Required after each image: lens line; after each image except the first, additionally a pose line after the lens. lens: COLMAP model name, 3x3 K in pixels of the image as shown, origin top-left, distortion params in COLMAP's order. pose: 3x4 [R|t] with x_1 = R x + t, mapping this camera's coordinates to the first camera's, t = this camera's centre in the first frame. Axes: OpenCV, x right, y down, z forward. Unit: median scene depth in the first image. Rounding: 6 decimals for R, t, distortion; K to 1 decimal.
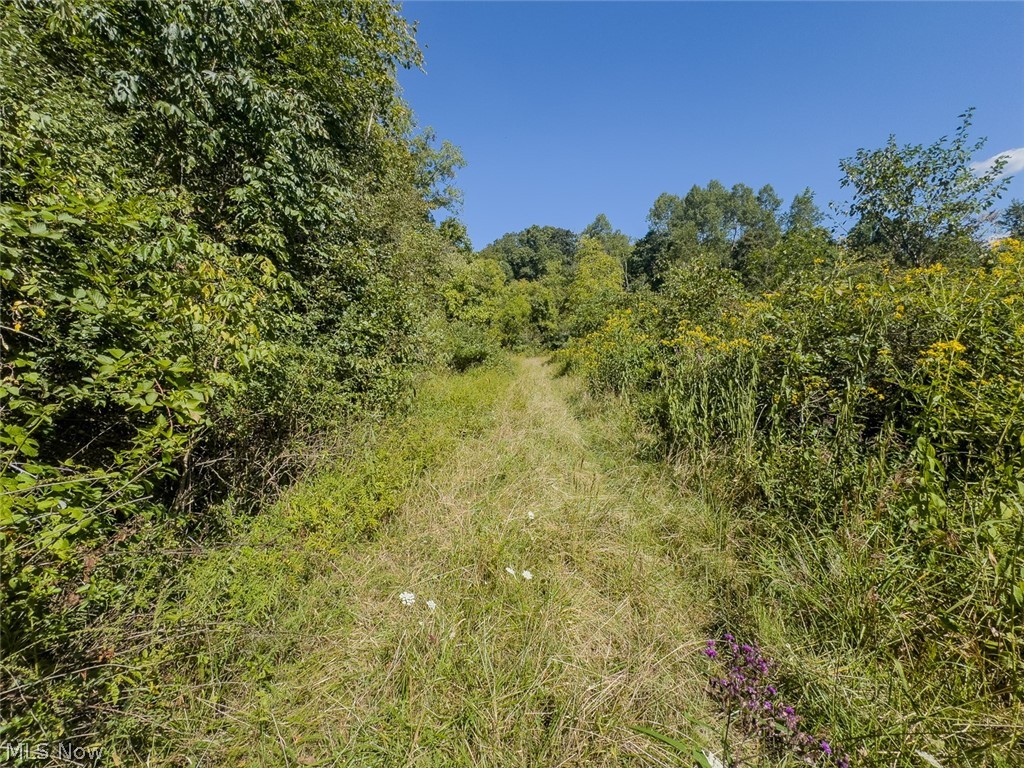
lens RADIAL K [[411.7, 0, 510.6], [0, 411.7, 383.8], [0, 0, 1]] dist [-0.001705, -0.000125]
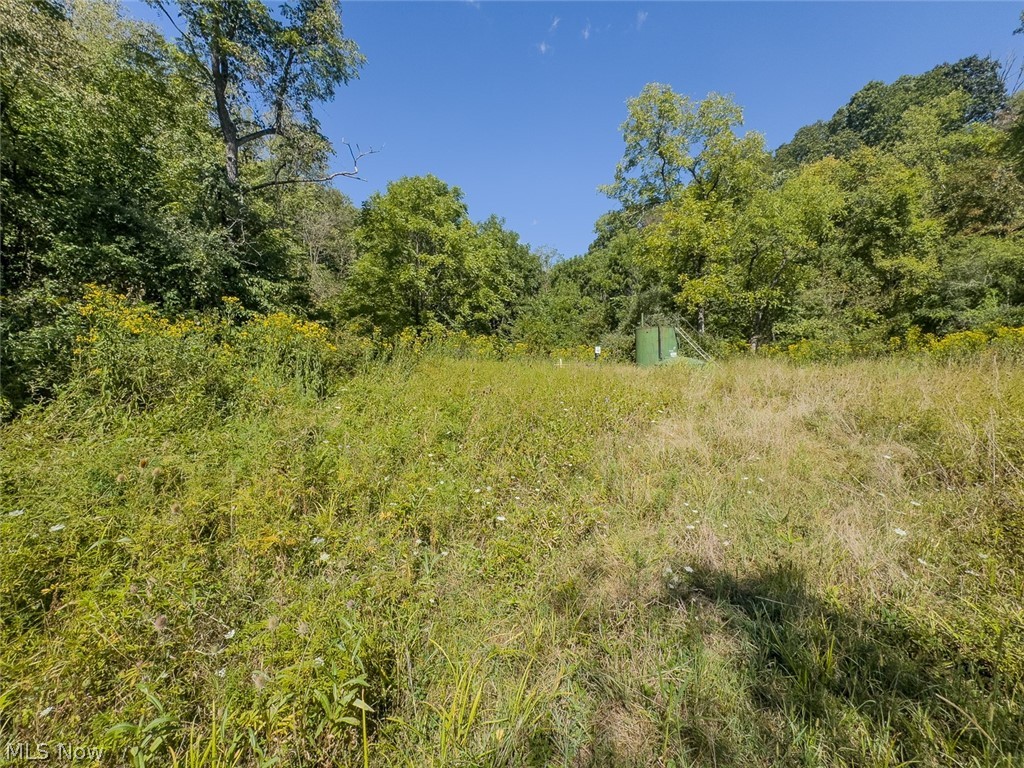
lens RADIAL K [[411.7, 0, 516.6], [0, 411.7, 382.6], [0, 0, 1]] dist [-0.001705, -0.000125]
pose [[0.806536, 0.049691, -0.589093, 0.033013], [-0.032366, 0.998678, 0.039927, -0.041880], [0.590299, -0.013136, 0.807078, 0.501494]]
